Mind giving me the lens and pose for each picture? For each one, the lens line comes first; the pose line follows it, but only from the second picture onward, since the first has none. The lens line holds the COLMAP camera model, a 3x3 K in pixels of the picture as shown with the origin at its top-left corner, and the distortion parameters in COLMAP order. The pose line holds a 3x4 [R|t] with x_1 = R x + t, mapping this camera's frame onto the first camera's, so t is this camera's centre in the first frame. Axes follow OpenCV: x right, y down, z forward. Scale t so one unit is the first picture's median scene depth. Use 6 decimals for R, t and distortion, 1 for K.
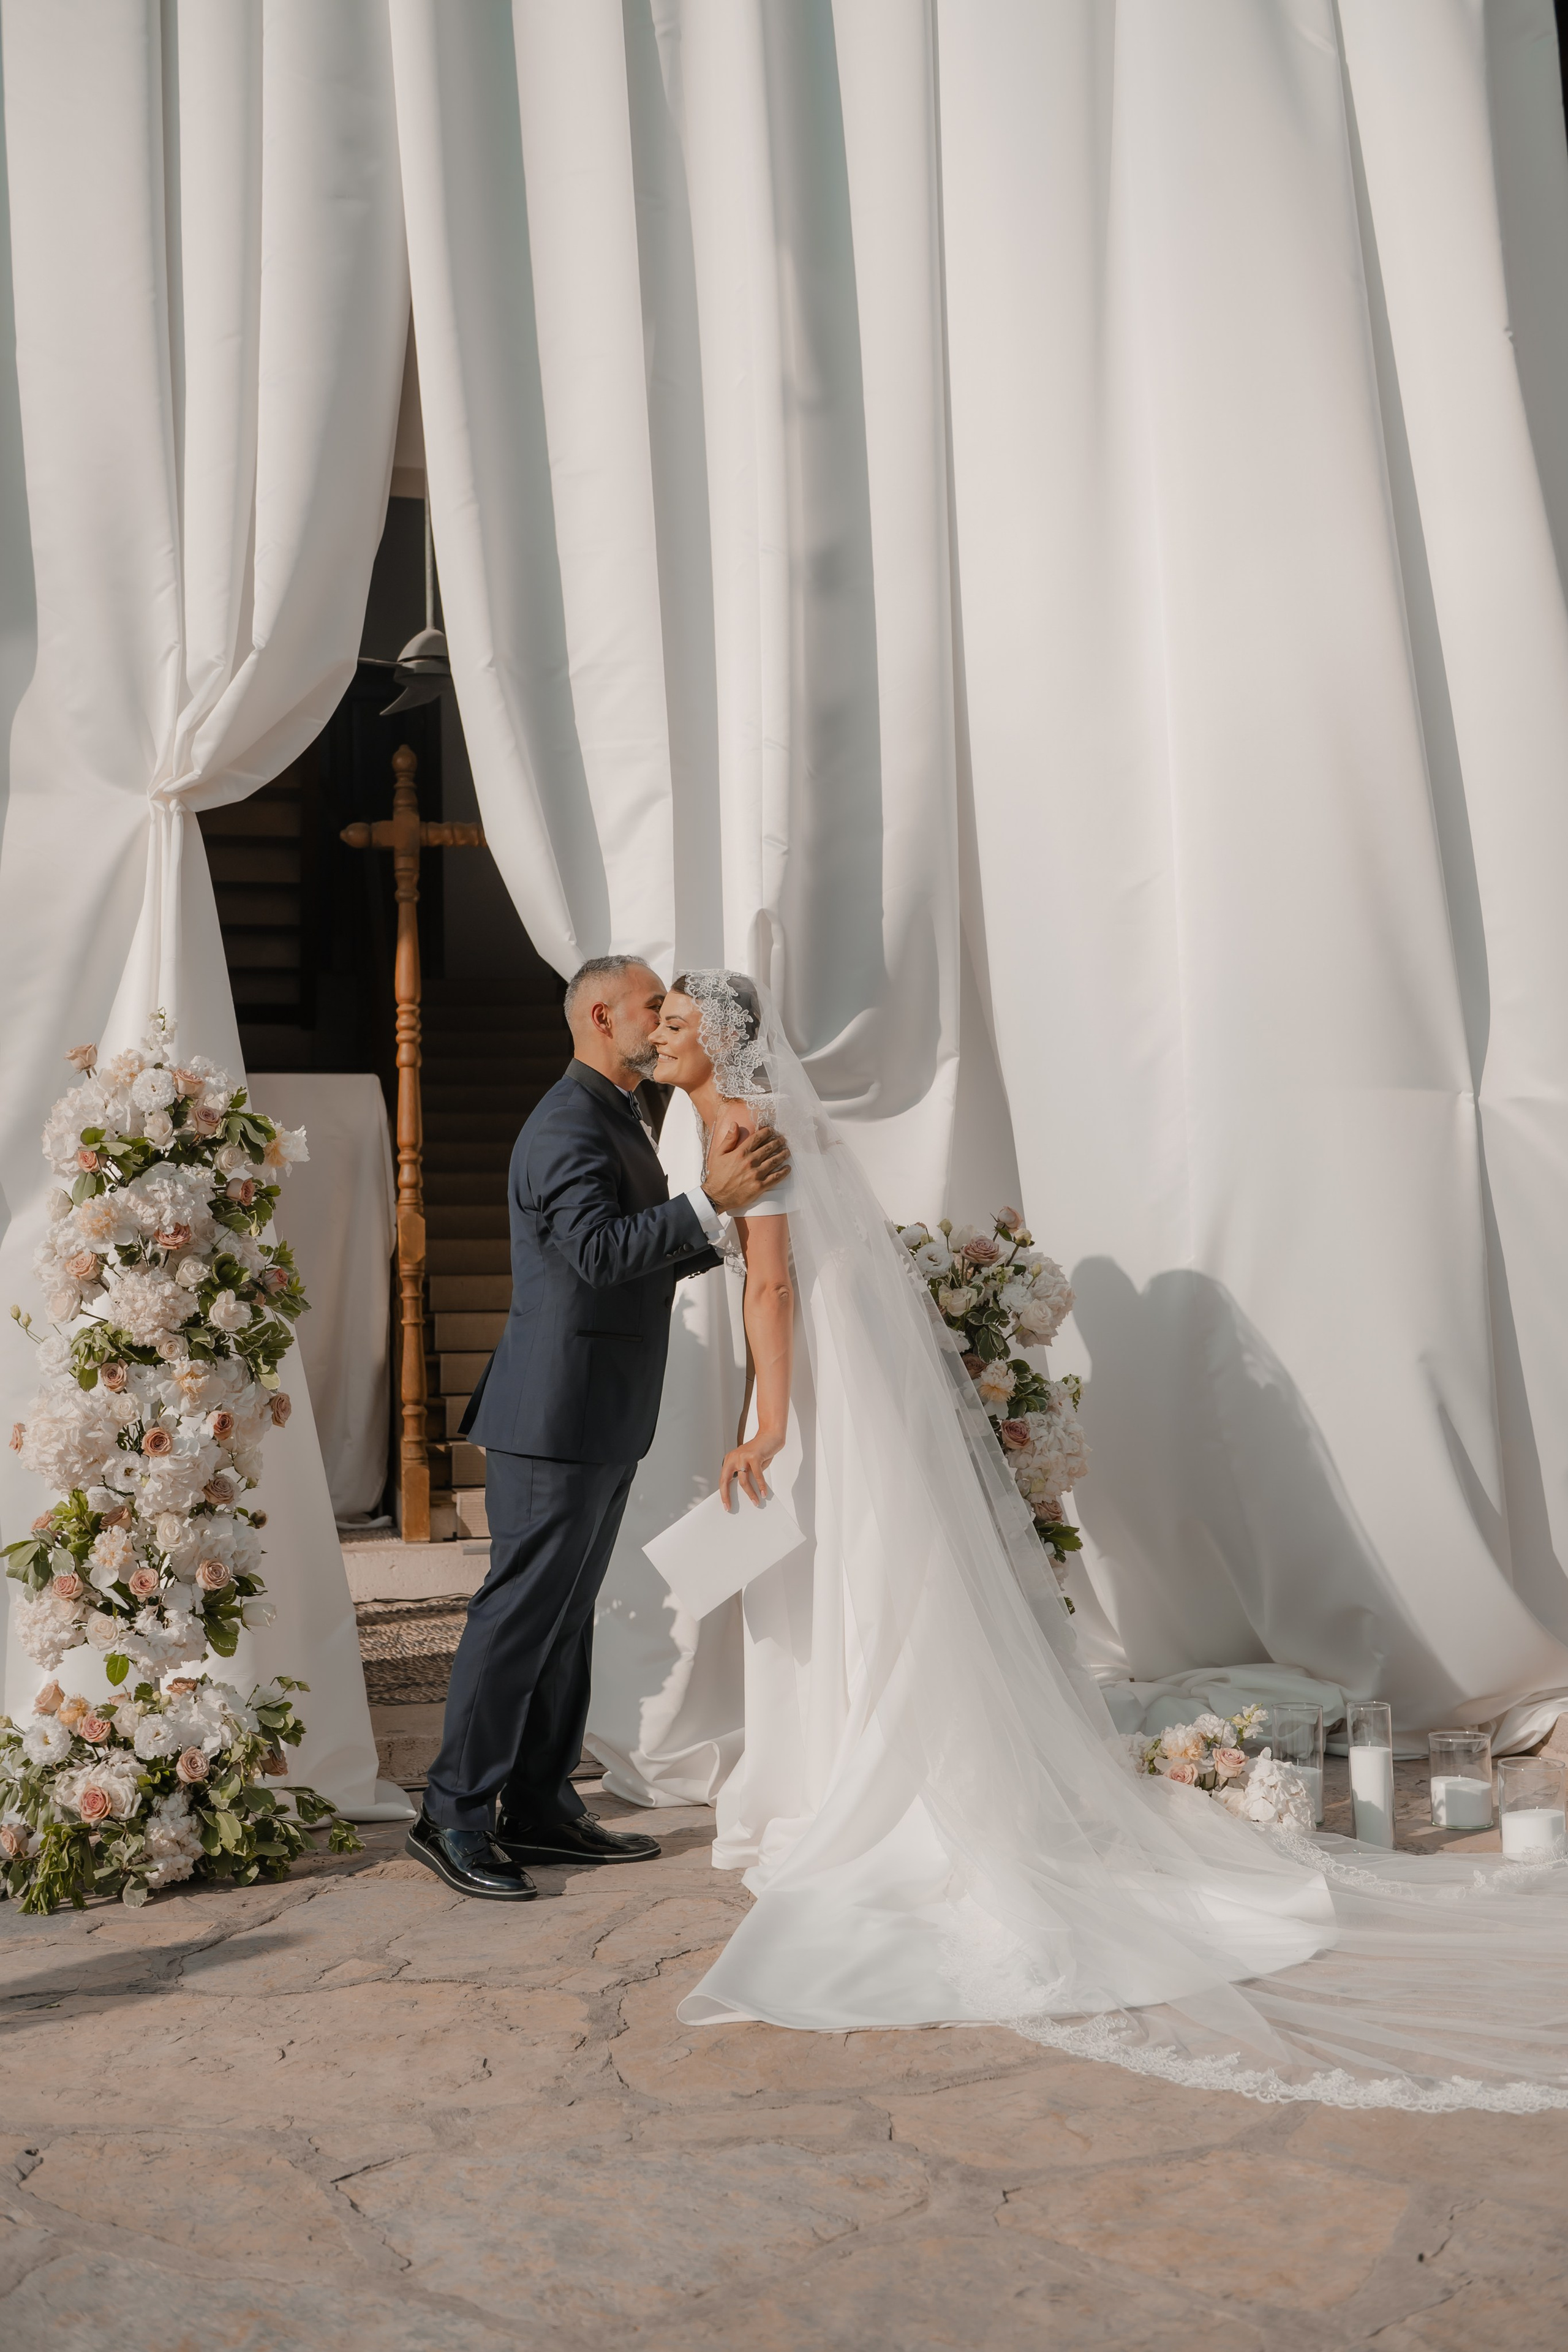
lens RADIAL K [[2675.3, 0, 754.9], [0, 2675.3, 1120.1], [0, 0, 1]] dist [-0.005317, 0.000000]
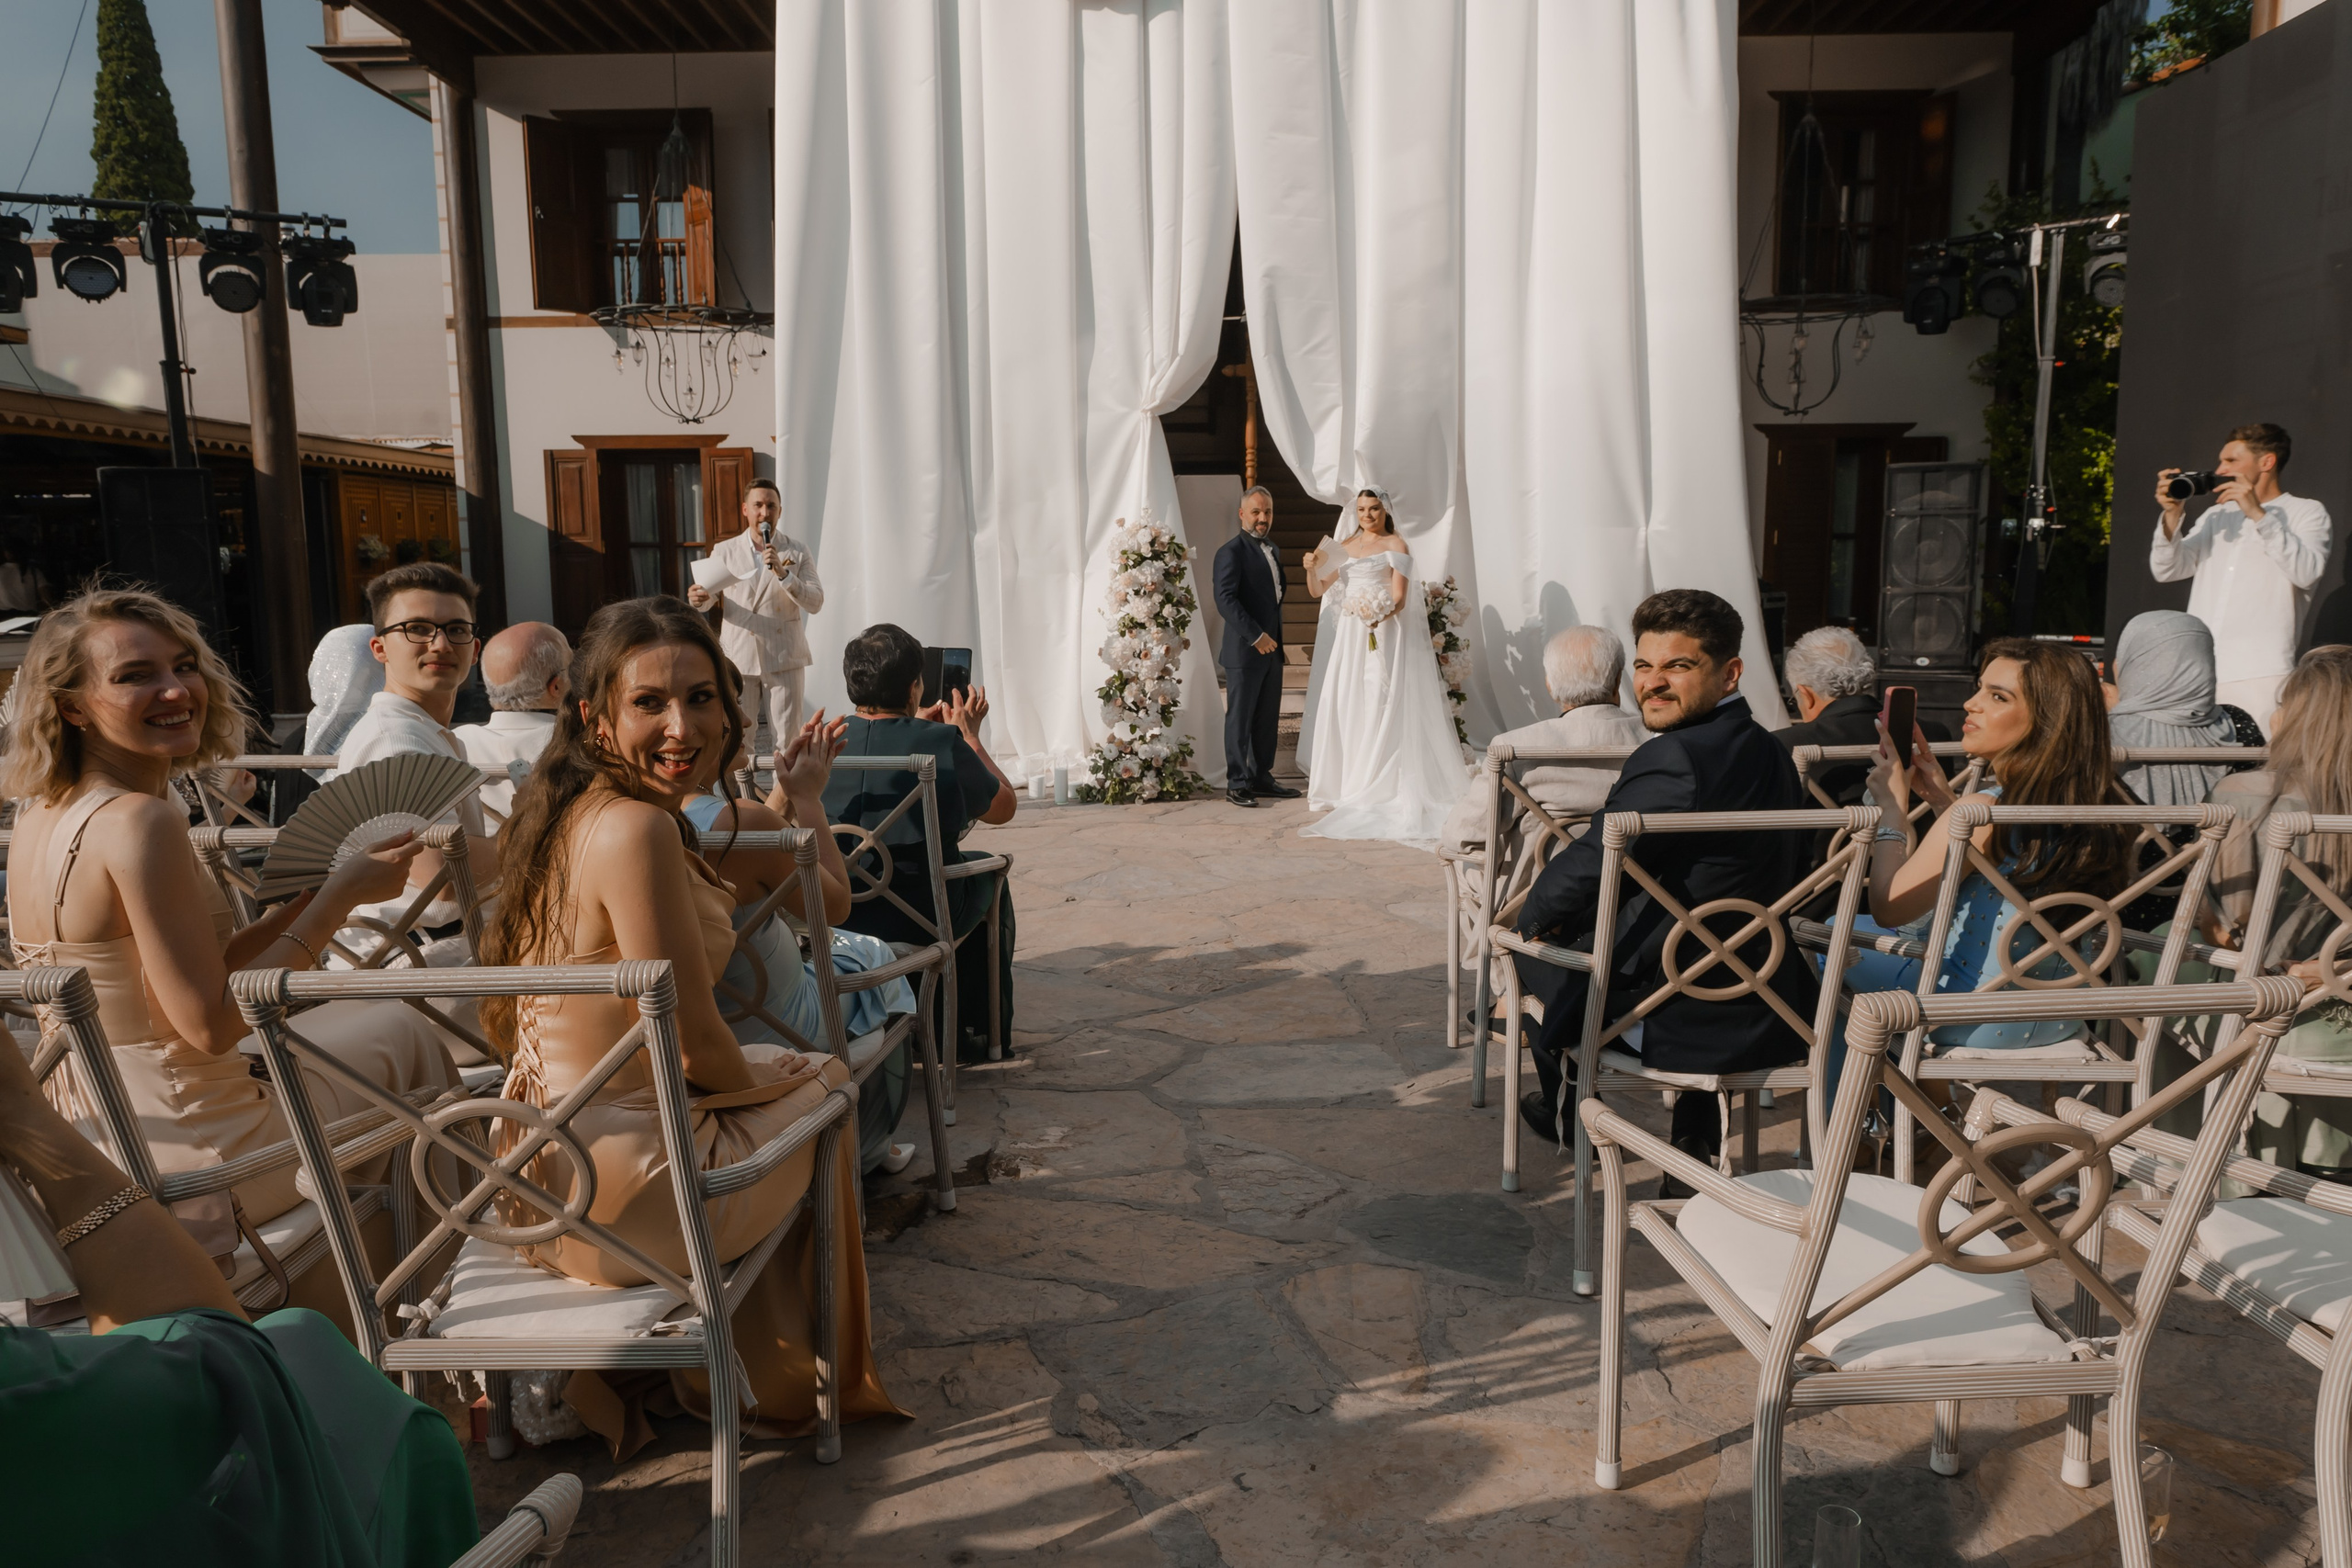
lens RADIAL K [[1682.6, 0, 1107.4], [0, 1682.6, 853.4], [0, 0, 1]] dist [-0.005505, 0.001953]
pose [[0.972354, 0.052670, -0.227494, 0.174416], [0.007028, 0.967188, 0.253966, -0.143182], [0.233406, -0.248543, 0.940079, -0.833091]]
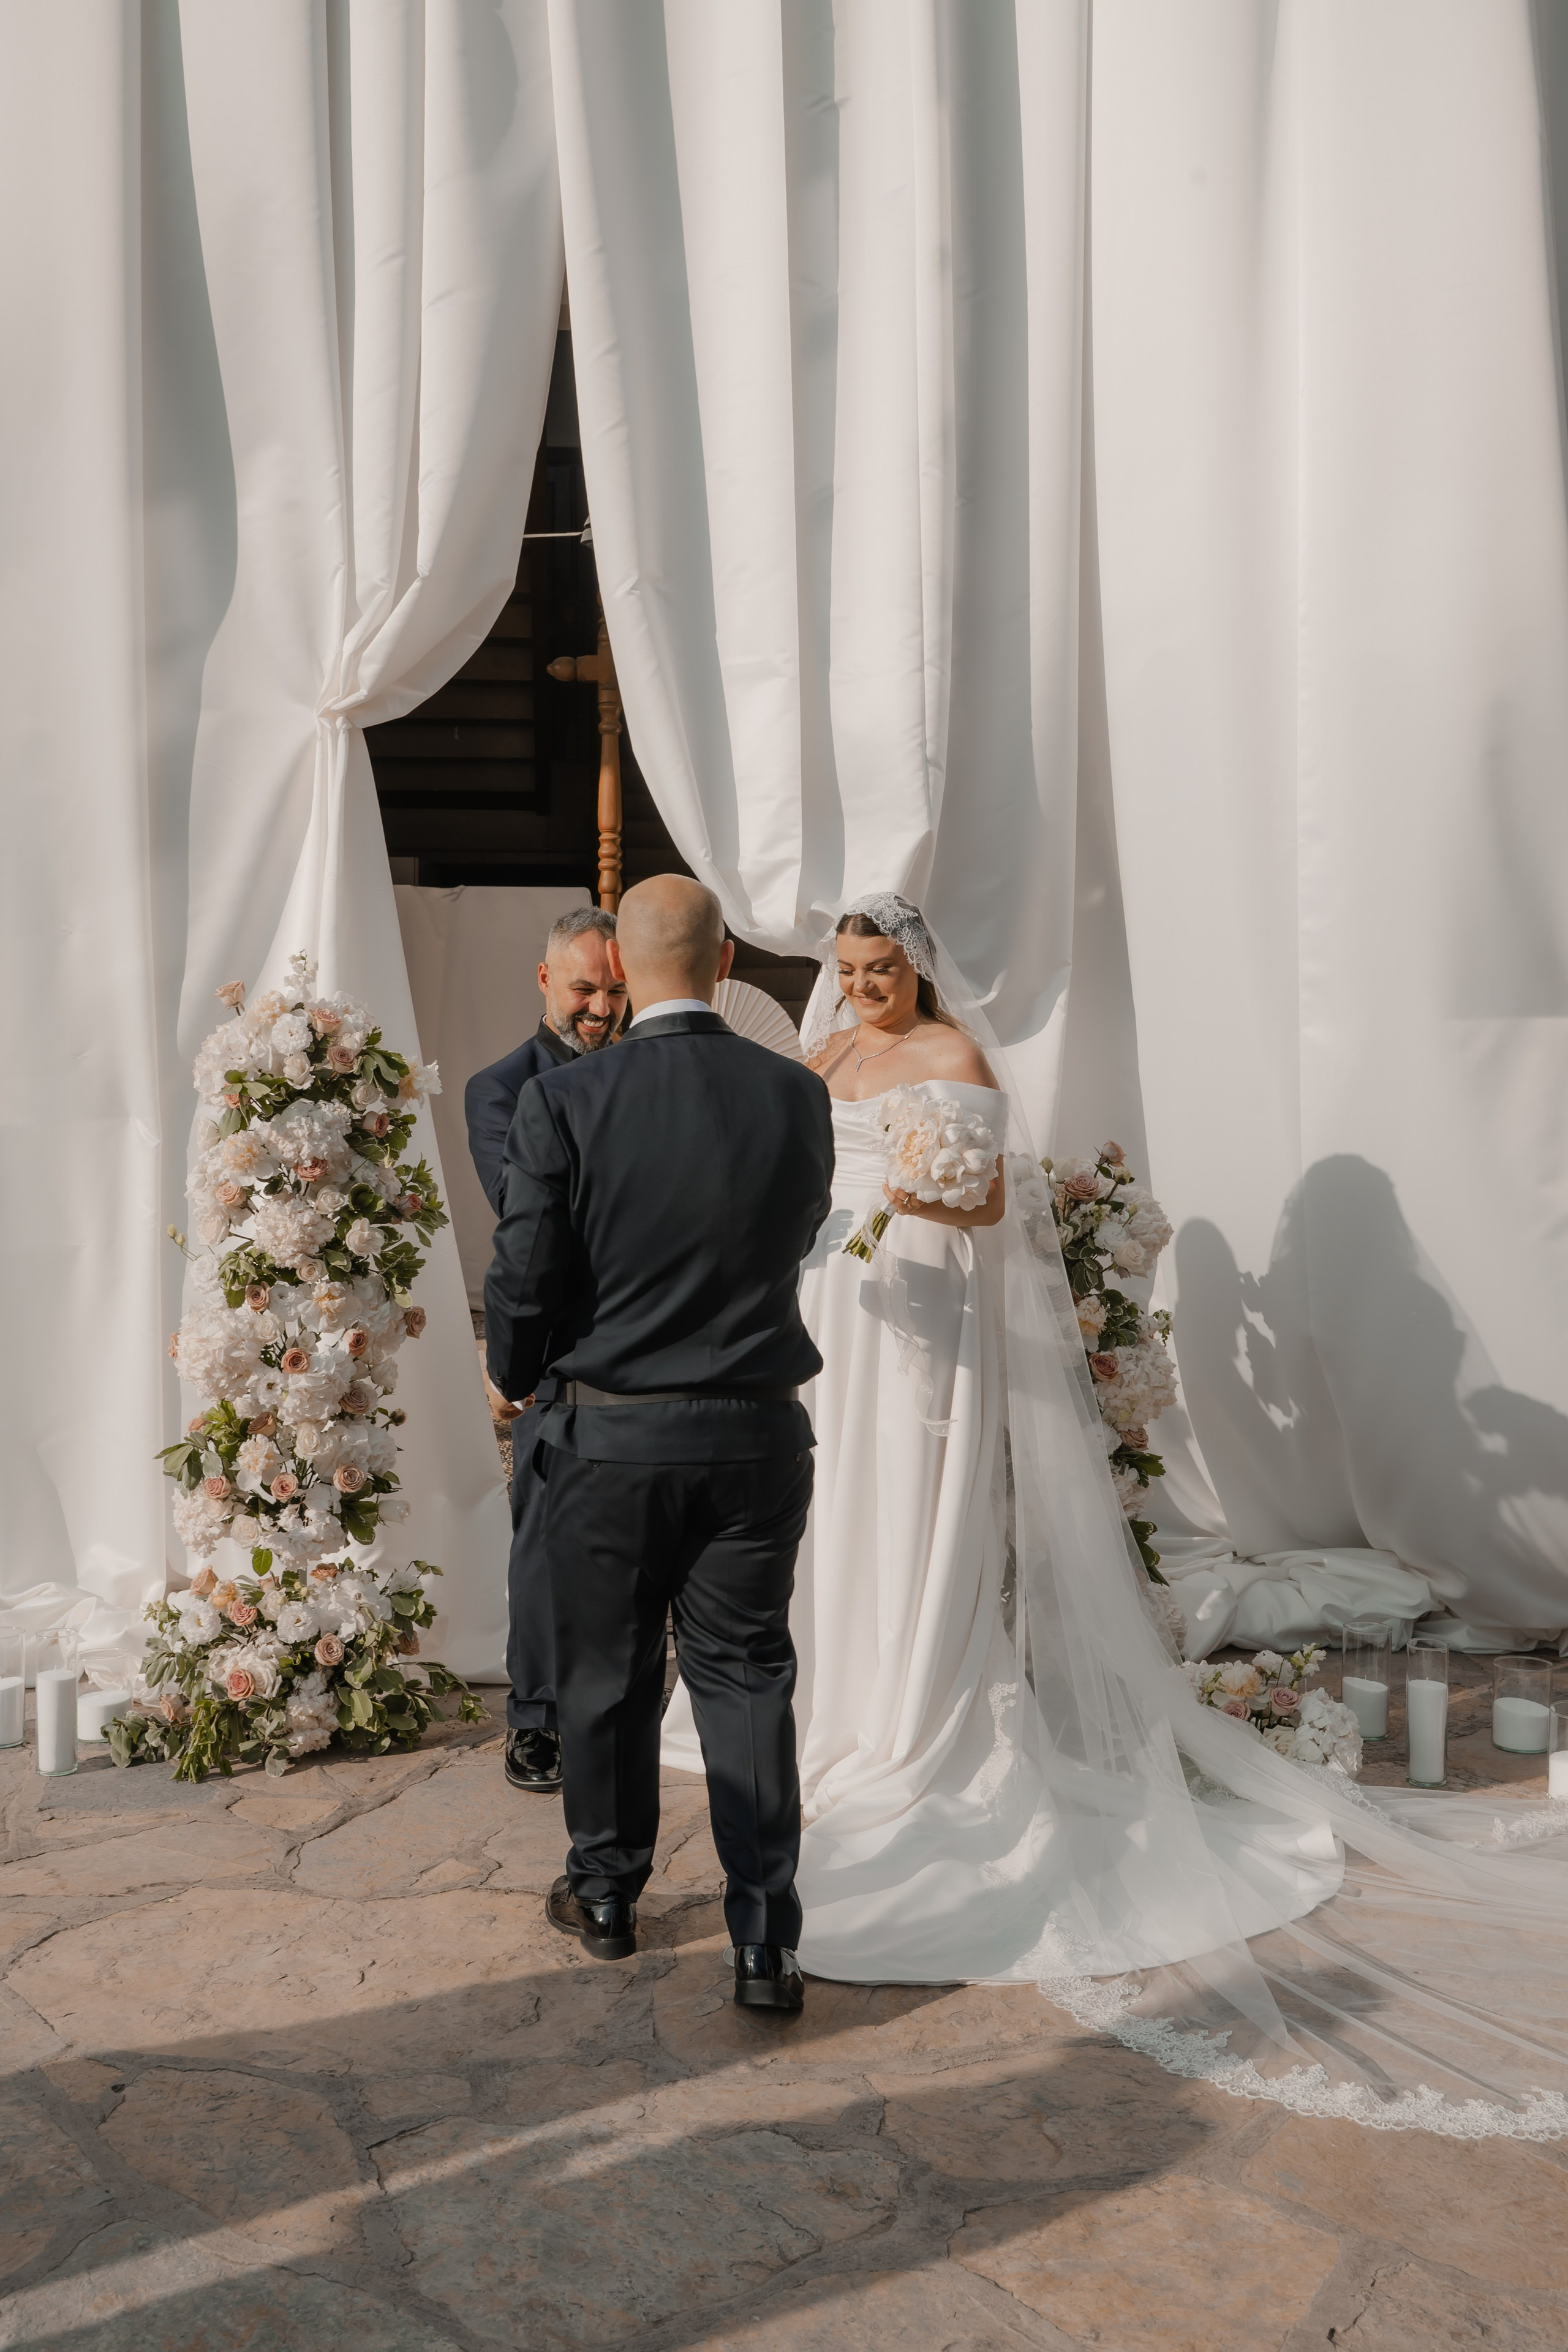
lens RADIAL K [[2512.4, 0, 746.6], [0, 2512.4, 1117.2], [0, 0, 1]] dist [-0.020548, 0.000000]
pose [[0.993780, 0.027887, -0.107809, 0.064580], [-0.014489, 0.992287, 0.123112, -0.103963], [0.110411, -0.120784, 0.986519, 0.026057]]
